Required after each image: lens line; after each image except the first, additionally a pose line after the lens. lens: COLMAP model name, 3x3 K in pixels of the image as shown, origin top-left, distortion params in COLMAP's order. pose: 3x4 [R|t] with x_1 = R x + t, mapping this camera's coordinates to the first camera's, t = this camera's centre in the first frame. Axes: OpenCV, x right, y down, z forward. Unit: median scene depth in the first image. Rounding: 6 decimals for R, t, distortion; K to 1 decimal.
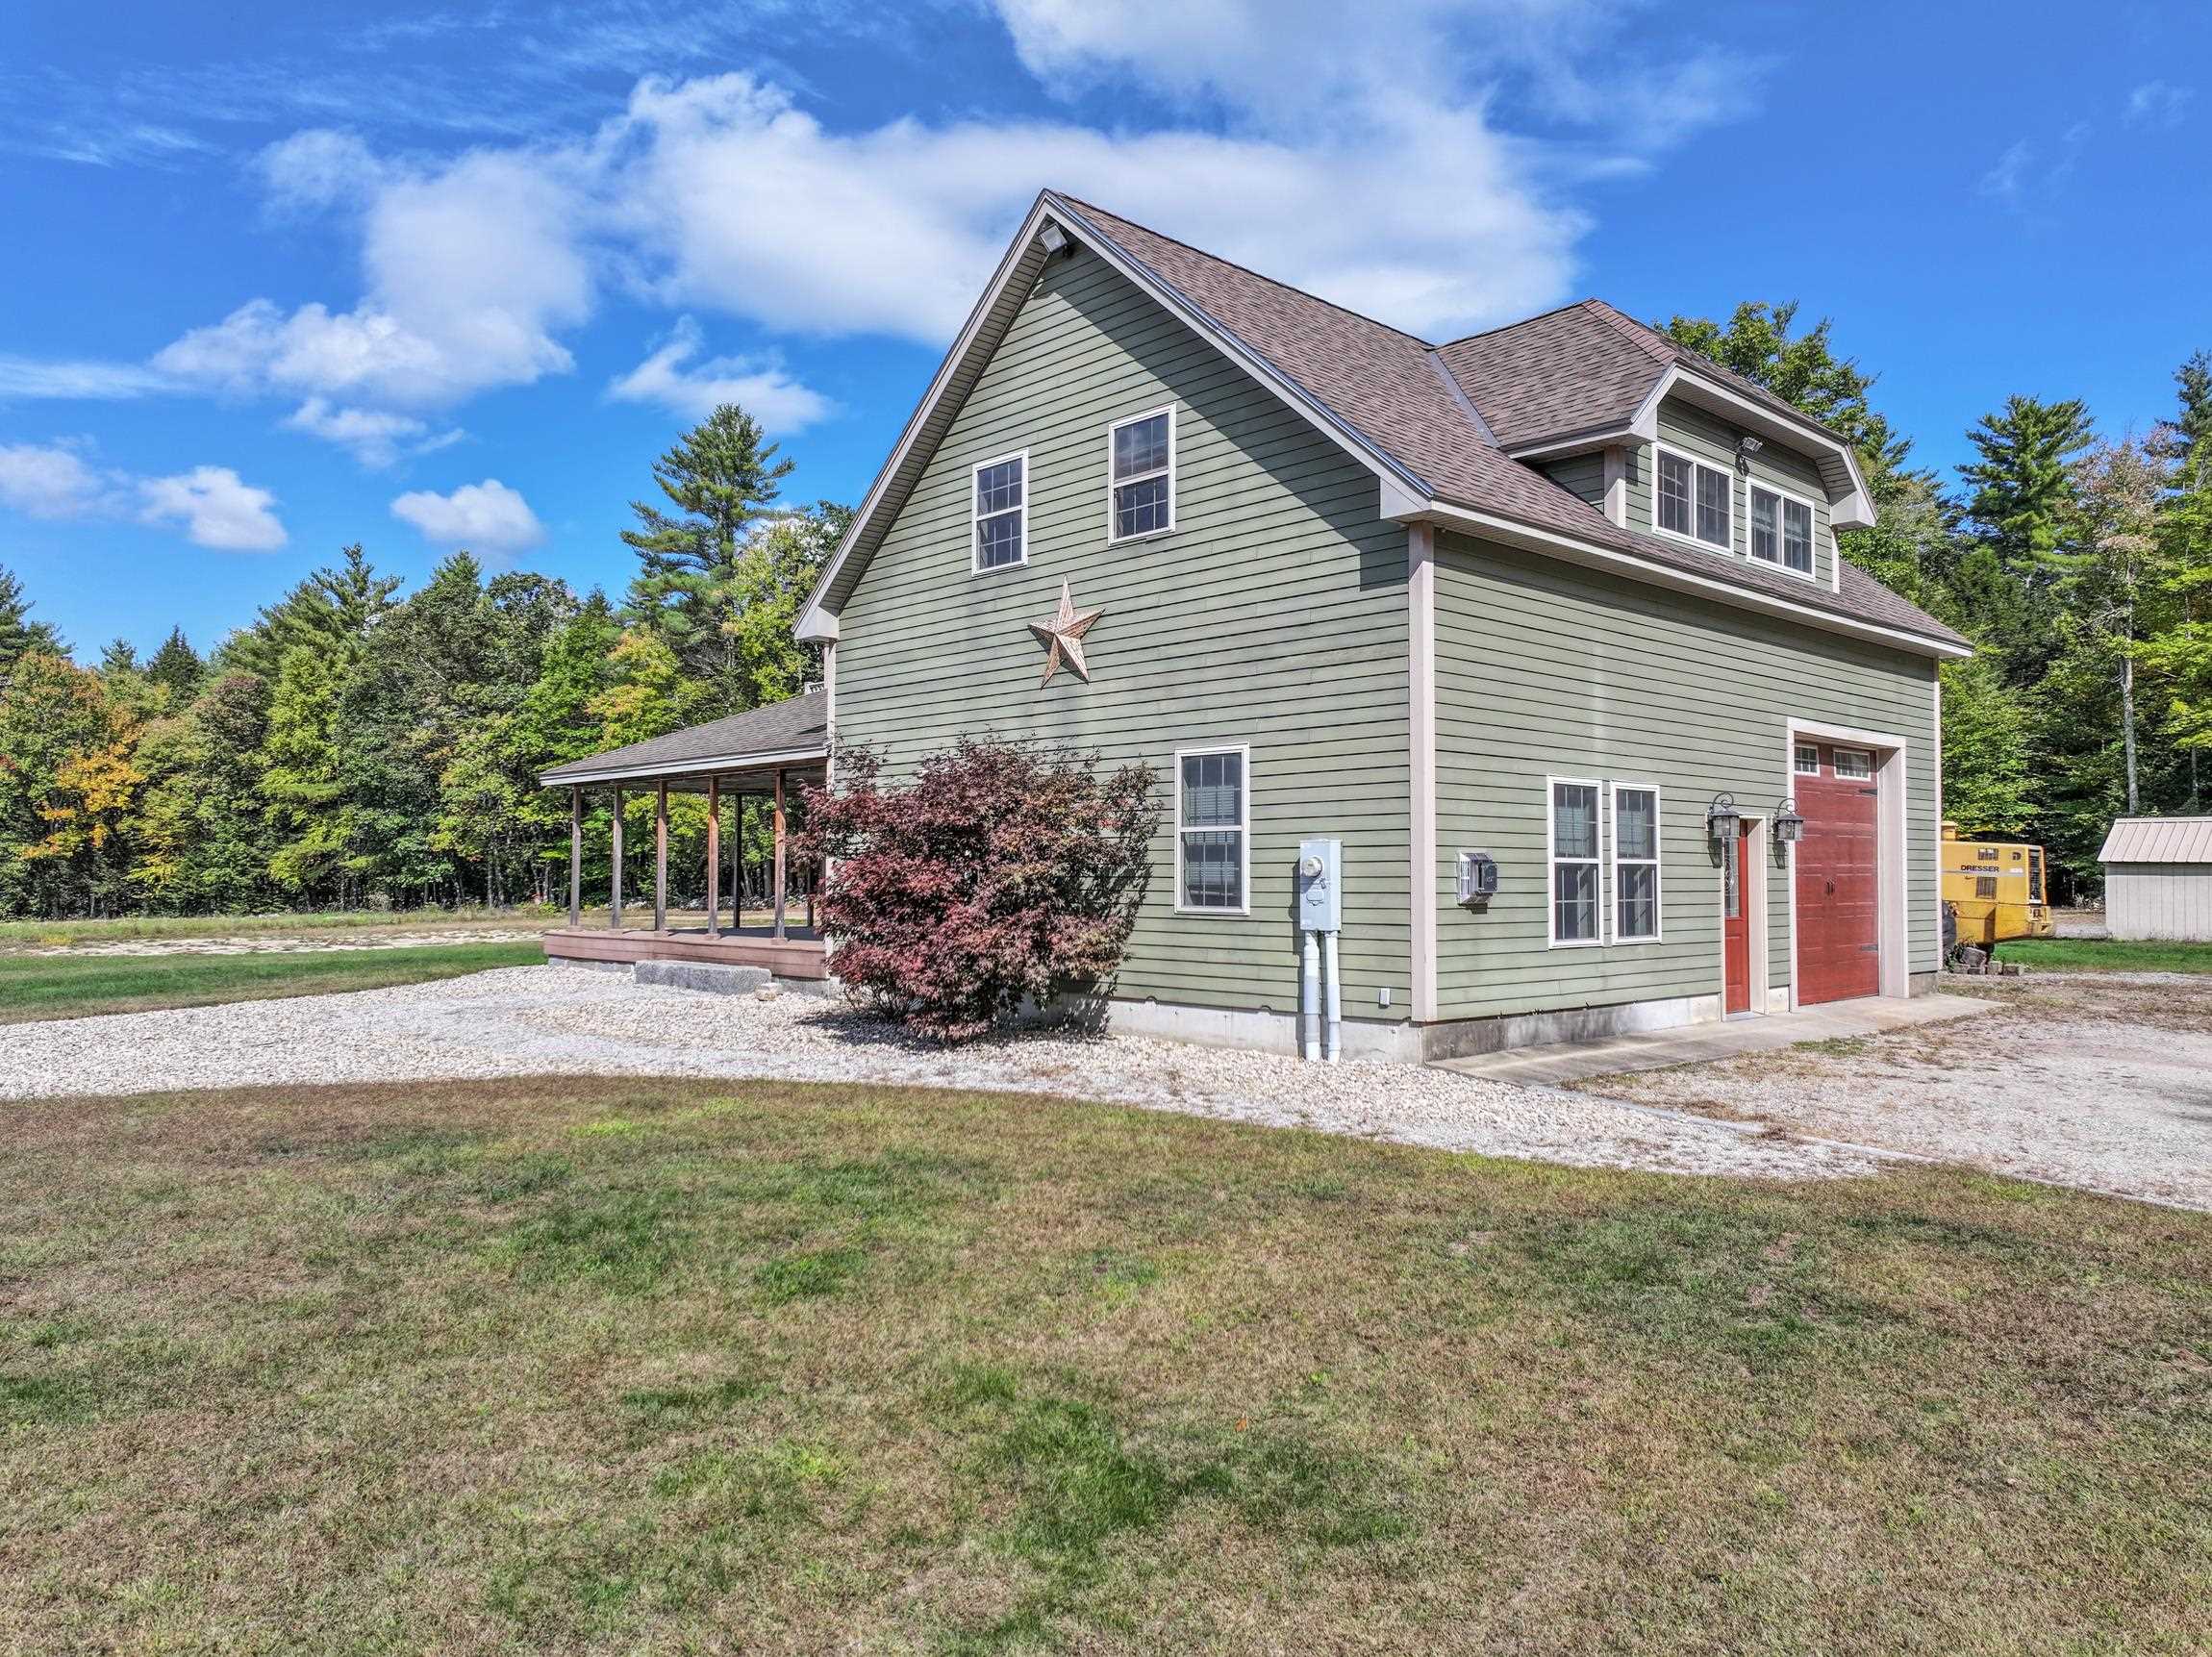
lens RADIAL K [[1540.8, 0, 1106.0], [0, 1540.8, 828.5], [0, 0, 1]] dist [0.001272, 0.002826]
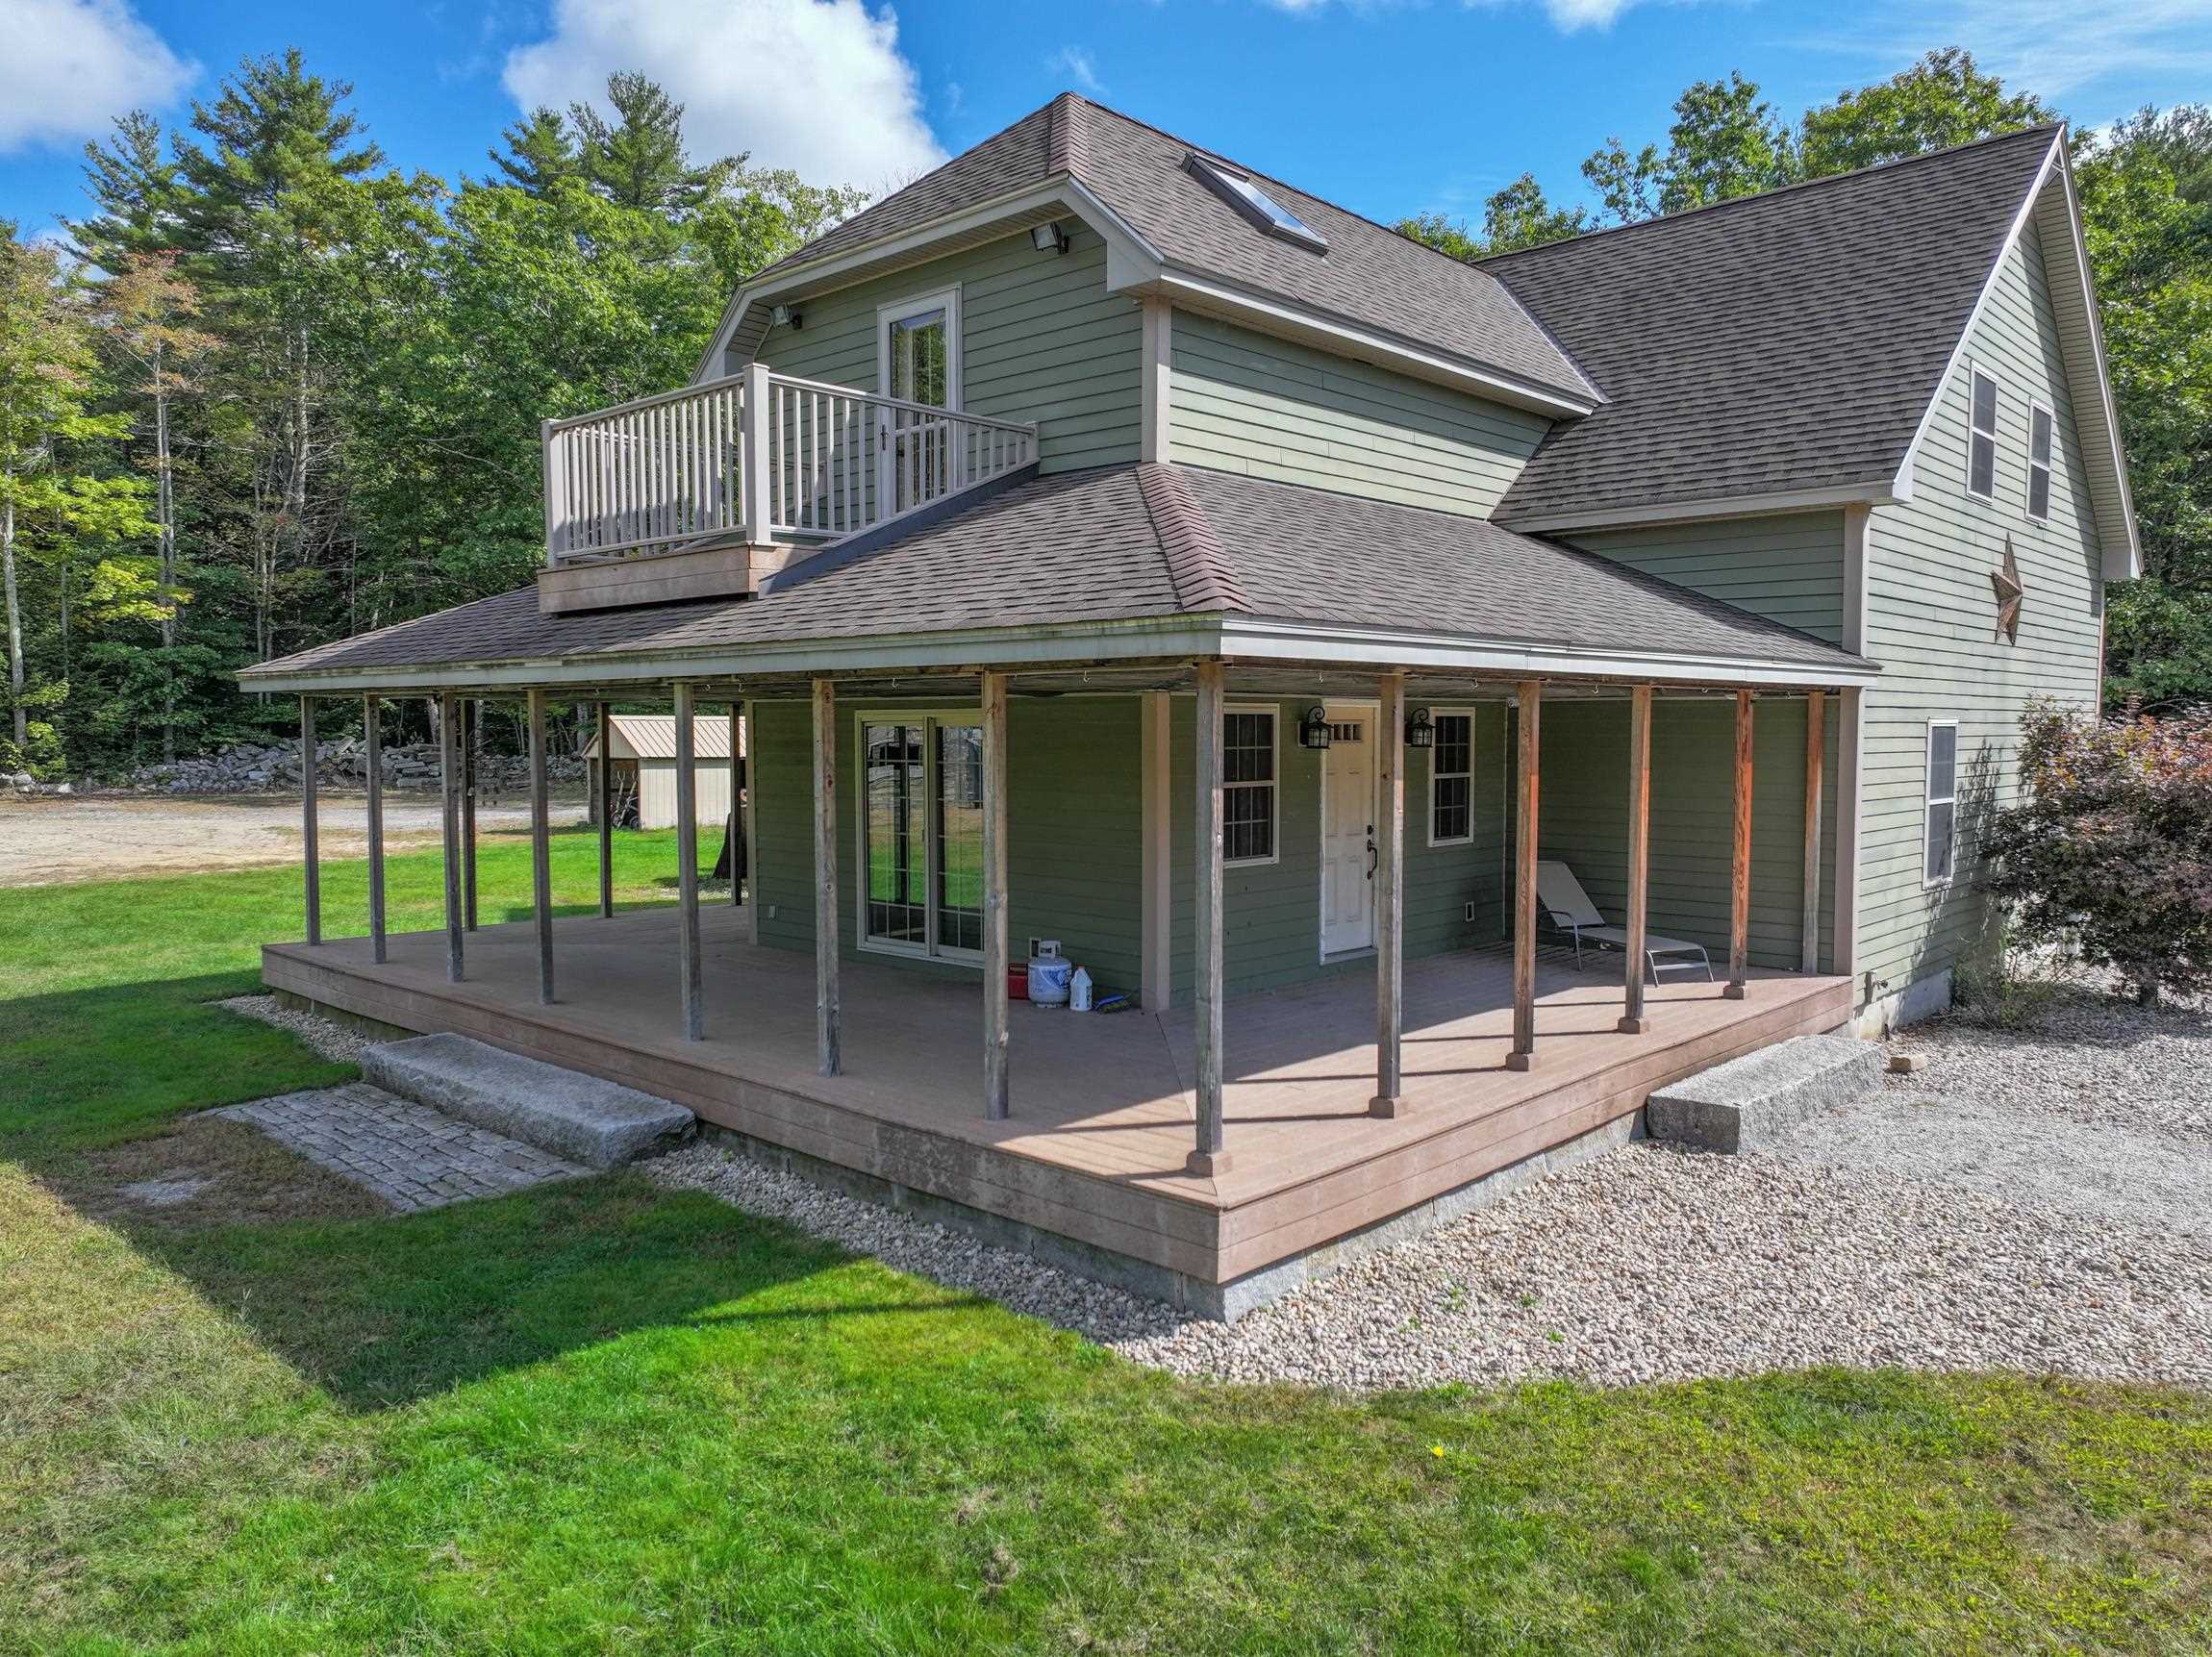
lens RADIAL K [[1542.0, 0, 1106.0], [0, 1542.0, 828.5], [0, 0, 1]] dist [-0.001208, 0.022341]
pose [[-0.068022, -0.068134, 0.995355, -1.019522], [-0.030519, 0.997341, 0.066184, -0.024651], [-0.997217, -0.025876, -0.069921, 1.703023]]
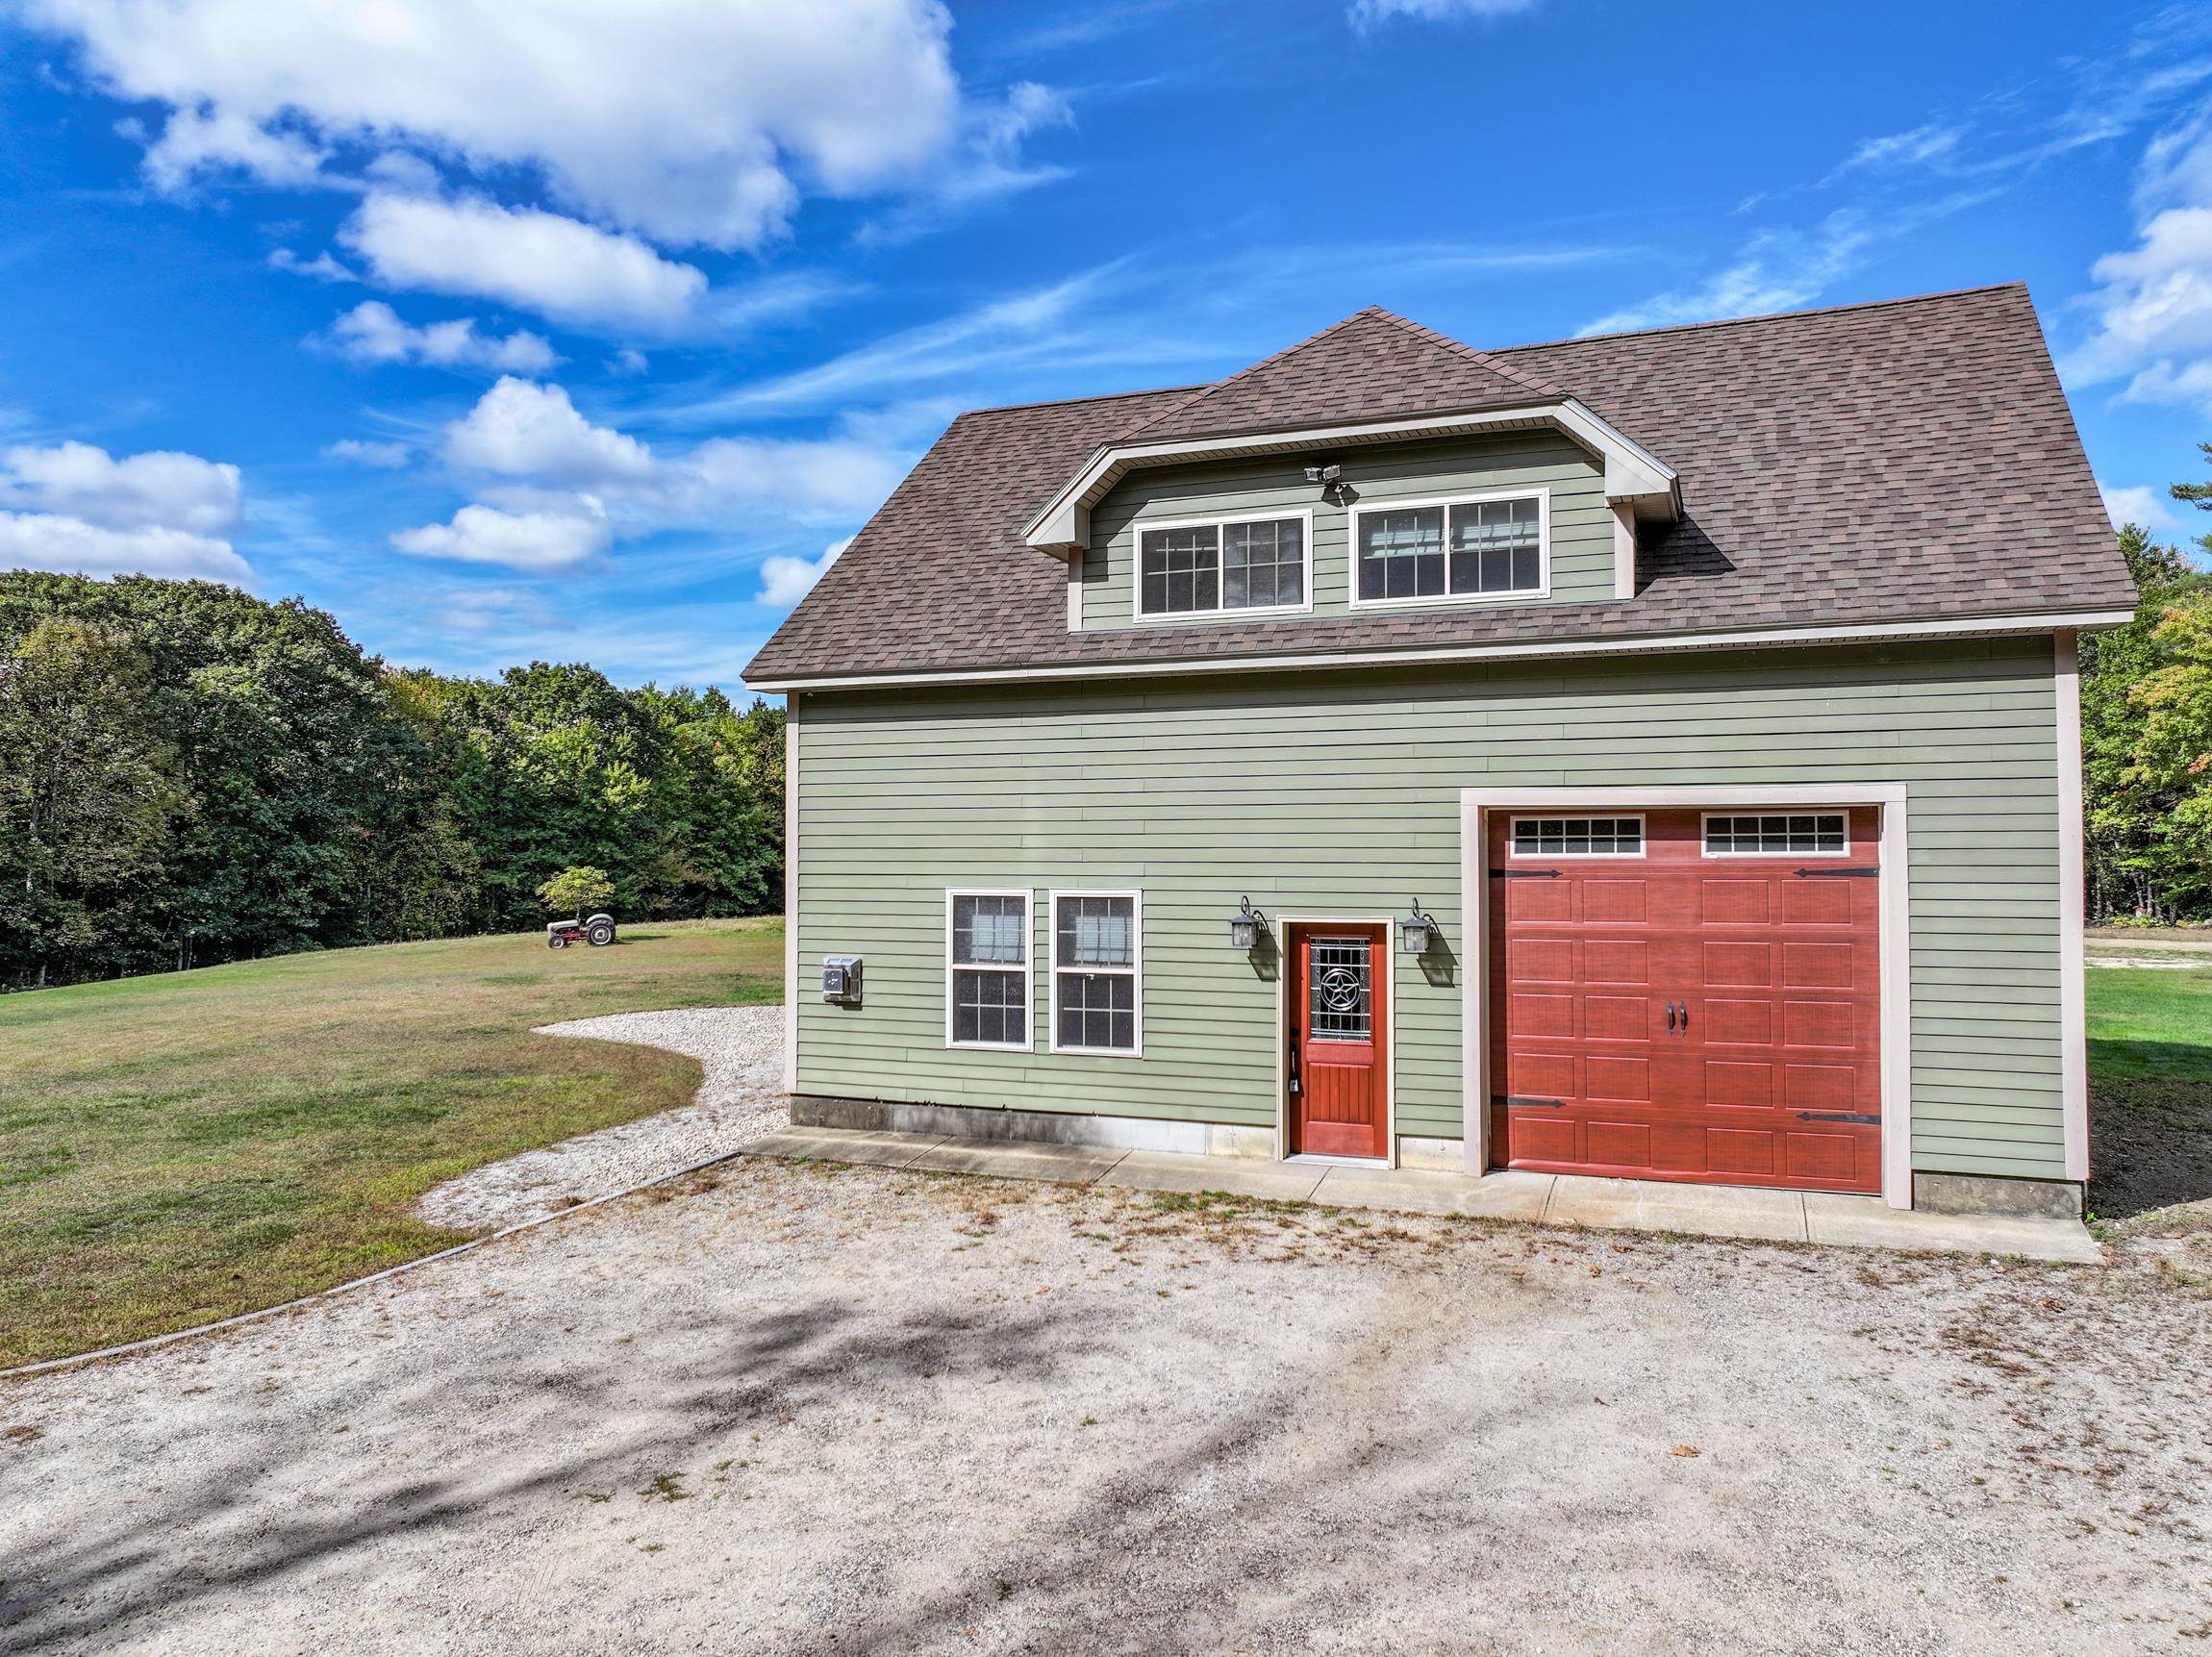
lens RADIAL K [[1540.8, 0, 1106.0], [0, 1540.8, 828.5], [0, 0, 1]] dist [0.001272, 0.002826]
pose [[0.425373, -0.022725, -0.904733, 1.199125], [0.028269, 0.999531, -0.011815, -0.055235], [0.904576, -0.020550, 0.425816, 0.579654]]
